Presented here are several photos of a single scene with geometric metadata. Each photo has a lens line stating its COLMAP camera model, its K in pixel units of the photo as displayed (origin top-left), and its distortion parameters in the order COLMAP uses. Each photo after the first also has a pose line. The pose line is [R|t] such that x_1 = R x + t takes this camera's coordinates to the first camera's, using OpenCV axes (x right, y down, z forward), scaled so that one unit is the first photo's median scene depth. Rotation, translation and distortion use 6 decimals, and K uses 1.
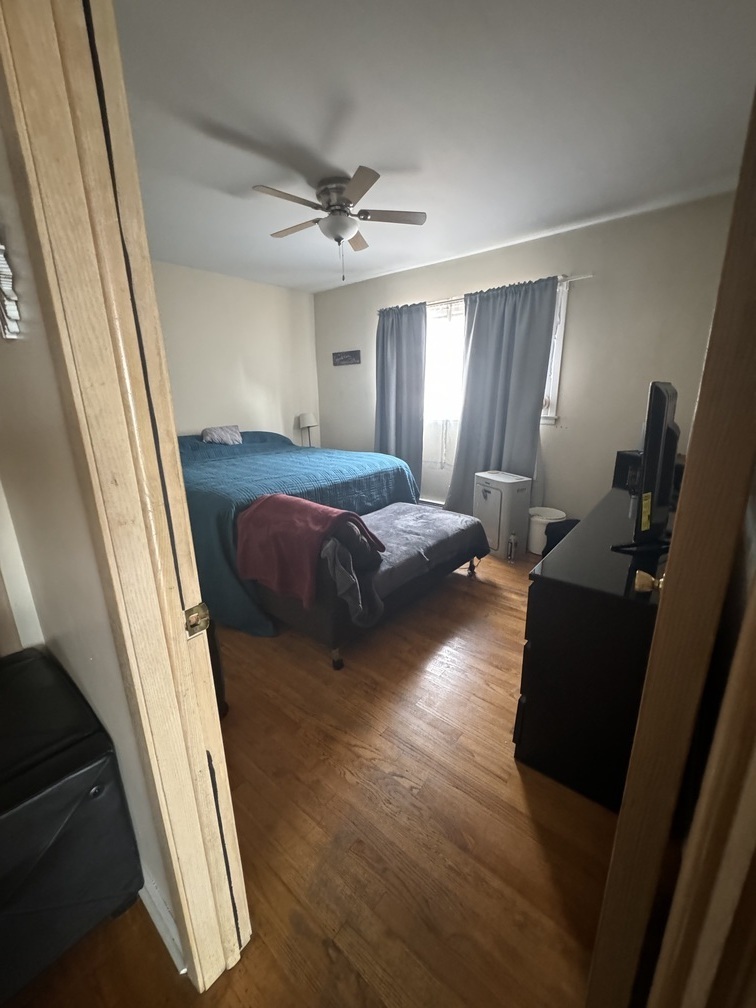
lens RADIAL K [[403.3, 0, 380.0], [0, 403.3, 505.9], [0, 0, 1]] dist [-0.002417, 0.000839]
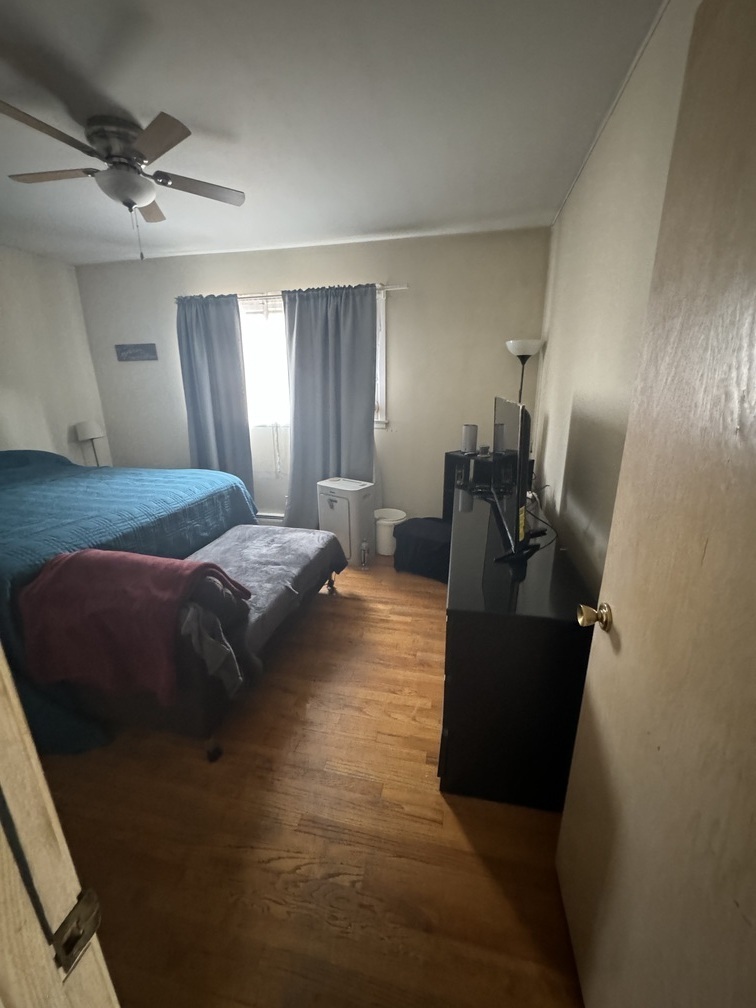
lens RADIAL K [[403.3, 0, 378.9], [0, 403.3, 504.9], [0, 0, 1]] dist [-0.002417, 0.000839]
pose [[0.888313, -0.124523, 0.442034, -0.078779], [0.118023, 0.992109, 0.042304, -0.065844], [-0.443813, 0.014591, 0.896000, 0.104604]]
